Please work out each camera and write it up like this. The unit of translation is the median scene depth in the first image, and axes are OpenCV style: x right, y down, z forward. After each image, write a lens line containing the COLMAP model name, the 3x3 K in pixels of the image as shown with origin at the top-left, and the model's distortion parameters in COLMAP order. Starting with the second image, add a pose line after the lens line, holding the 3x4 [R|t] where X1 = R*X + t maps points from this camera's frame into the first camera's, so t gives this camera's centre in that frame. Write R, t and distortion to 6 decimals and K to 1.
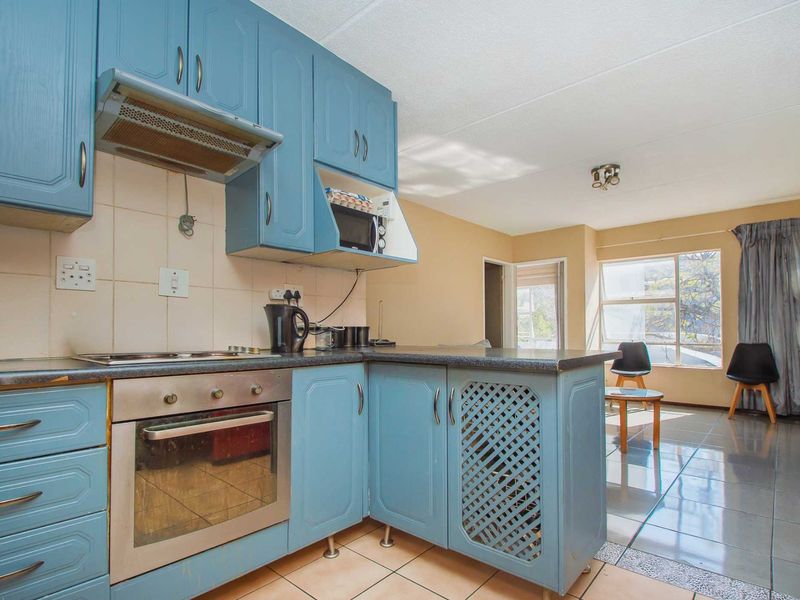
lens RADIAL K [[421.6, 0, 426.1], [0, 421.6, 325.3], [0, 0, 1]] dist [0.021731, -0.006267]
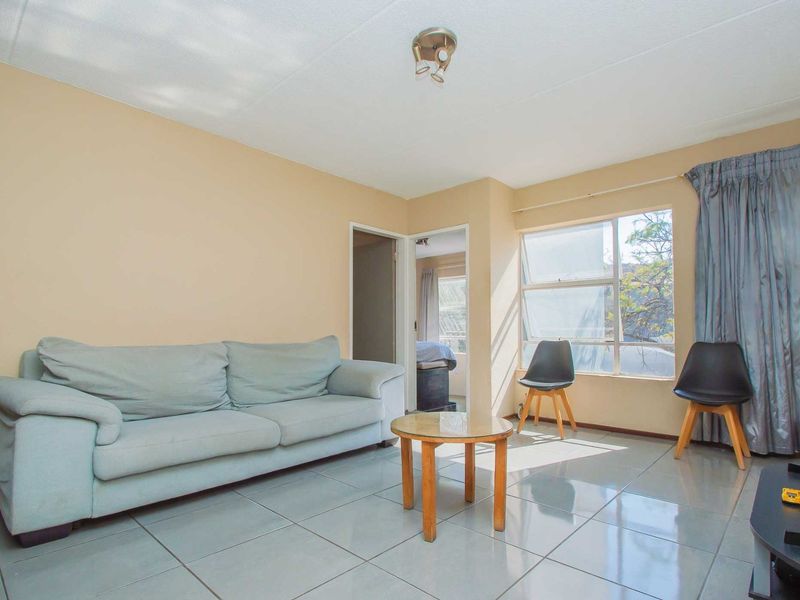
lens RADIAL K [[441.9, 0, 402.0], [0, 441.9, 317.9], [0, 0, 1]] dist [0.006786, -0.000920]
pose [[0.999165, 0.005826, -0.040428, 0.306632], [-0.006745, 0.999721, -0.022628, 0.023812], [0.040285, 0.022882, 0.998926, 0.291949]]
